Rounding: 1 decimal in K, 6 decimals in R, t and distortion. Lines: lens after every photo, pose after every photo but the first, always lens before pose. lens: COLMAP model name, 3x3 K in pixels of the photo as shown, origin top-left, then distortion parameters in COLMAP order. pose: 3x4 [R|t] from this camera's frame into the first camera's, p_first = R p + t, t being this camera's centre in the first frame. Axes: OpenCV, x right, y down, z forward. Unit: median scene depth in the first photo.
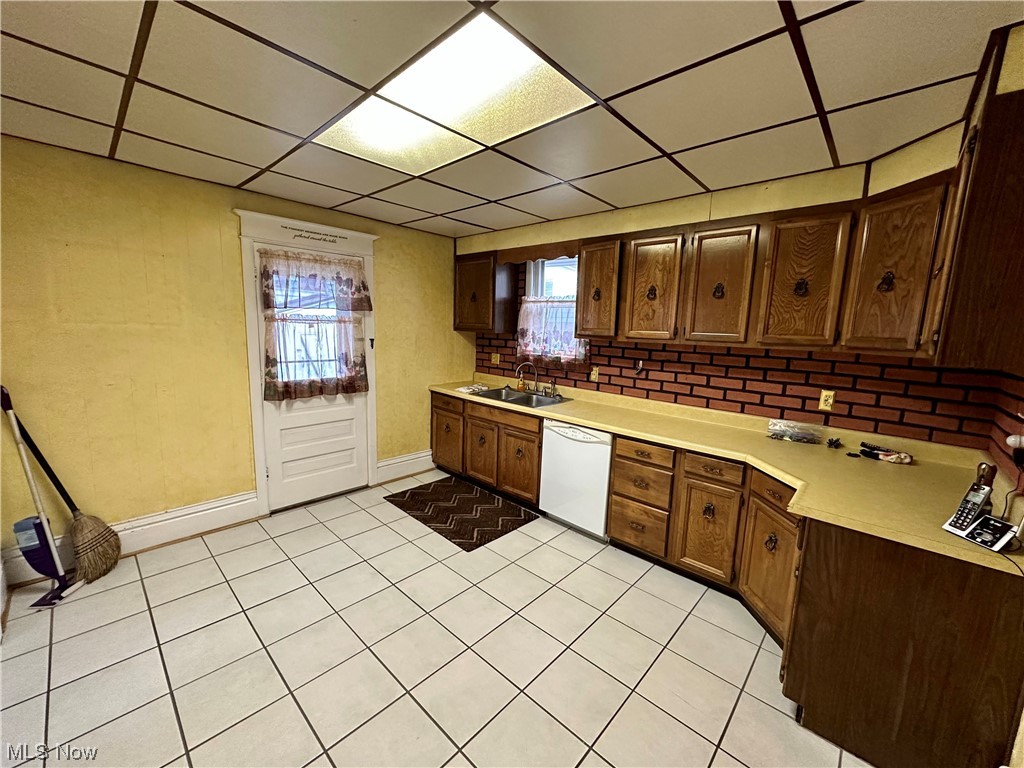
lens RADIAL K [[406.0, 0, 509.3], [0, 406.0, 383.8], [0, 0, 1]] dist [-0.002621, 0.000991]
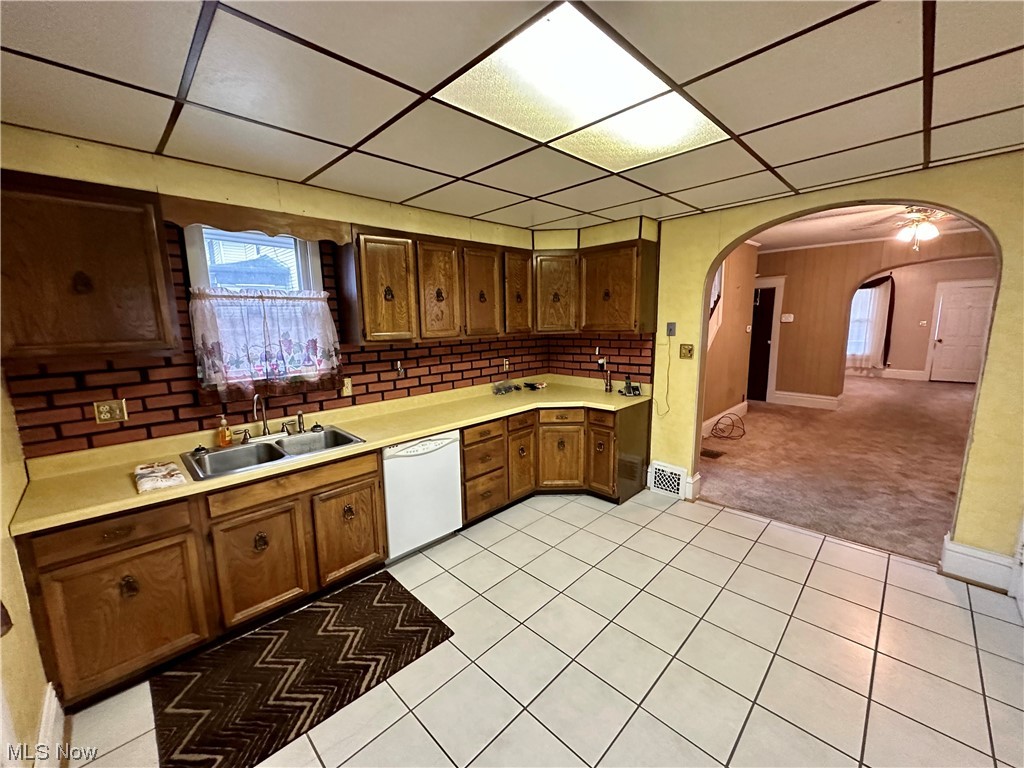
lens RADIAL K [[406.0, 0, 512.8], [0, 406.0, 385.3], [0, 0, 1]] dist [-0.002621, 0.000991]
pose [[0.025353, -0.192458, 0.980978, -0.745637], [0.167571, 0.968227, 0.185625, -0.156069], [-0.985534, 0.159677, 0.056798, 0.766491]]
